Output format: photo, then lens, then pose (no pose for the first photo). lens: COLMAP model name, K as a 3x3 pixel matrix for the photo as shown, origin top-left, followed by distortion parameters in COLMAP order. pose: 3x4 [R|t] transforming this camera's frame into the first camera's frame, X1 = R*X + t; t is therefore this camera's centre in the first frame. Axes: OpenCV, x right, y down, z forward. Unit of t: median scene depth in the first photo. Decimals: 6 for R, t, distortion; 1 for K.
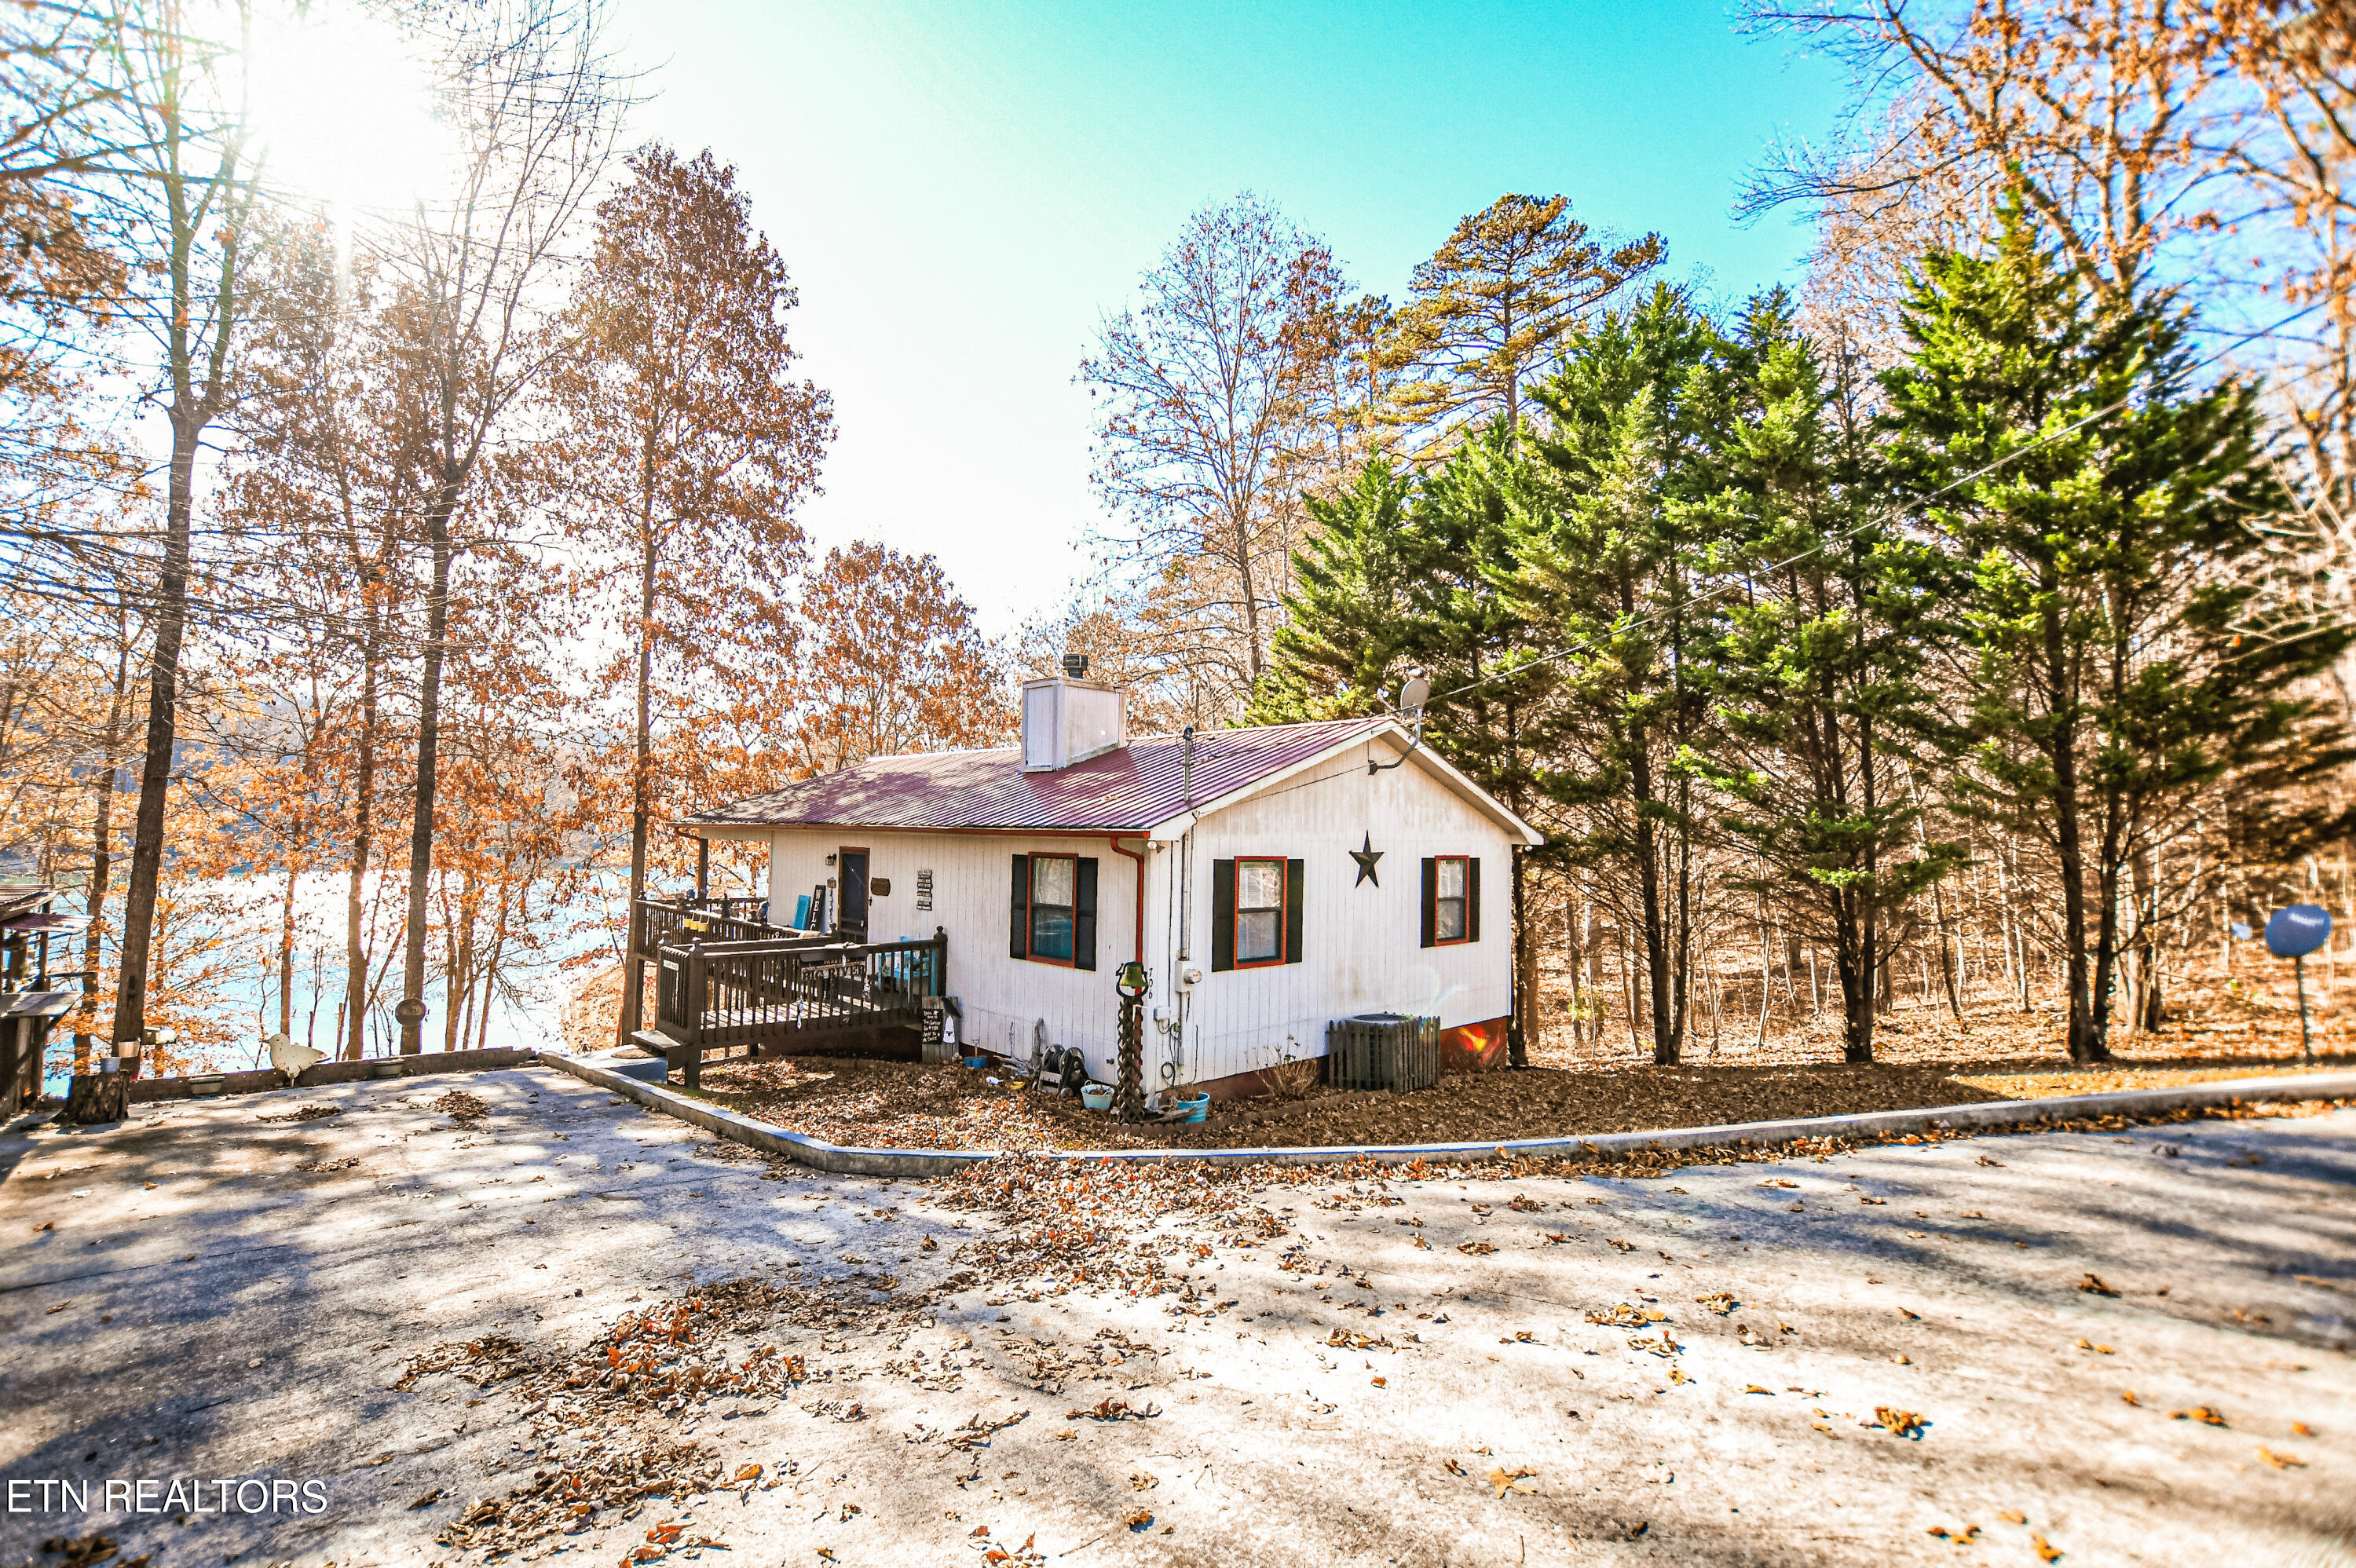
lens RADIAL K [[1054.2, 0, 1147.4], [0, 1054.2, 791.7], [0, 0, 1]] dist [-0.034027, 0.004367]
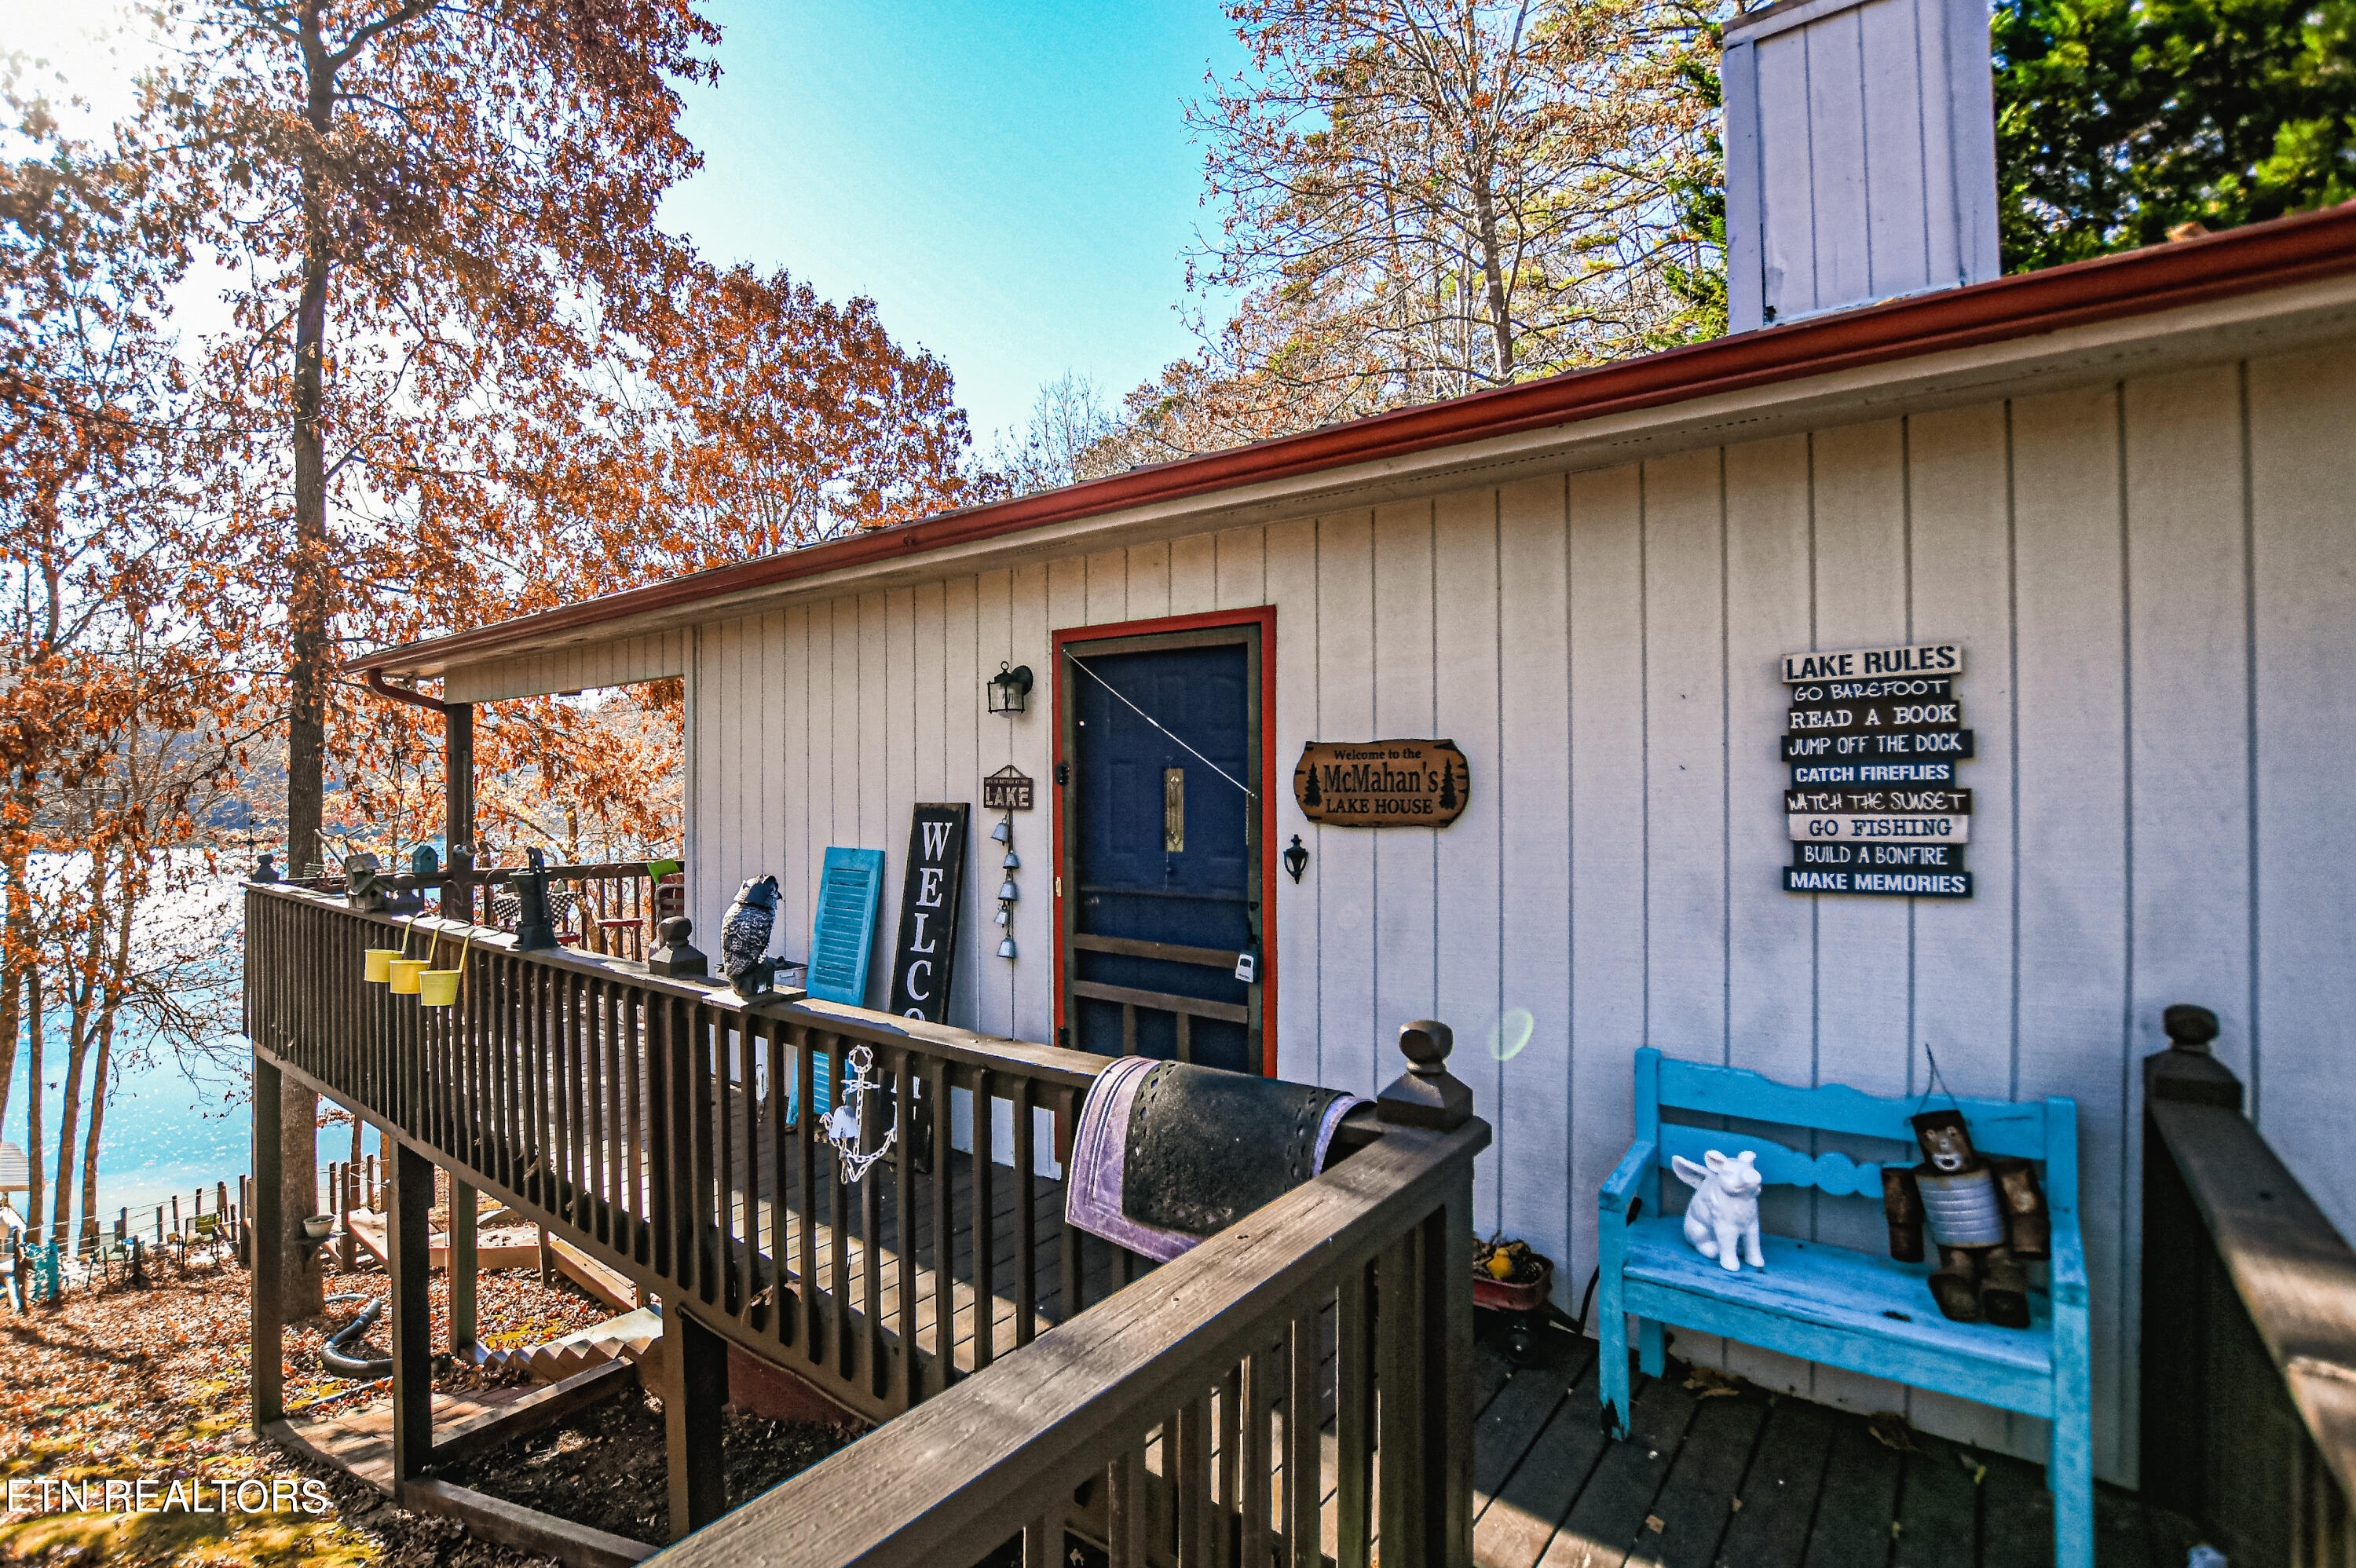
lens RADIAL K [[1054.2, 0, 1182.2], [0, 1054.2, 782.2], [0, 0, 1]] dist [-0.034027, 0.004367]
pose [[0.984082, -0.024285, 0.176049, -0.304842], [0.017608, 0.999069, 0.039392, 0.076570], [-0.176842, -0.035665, 0.983593, 0.760607]]
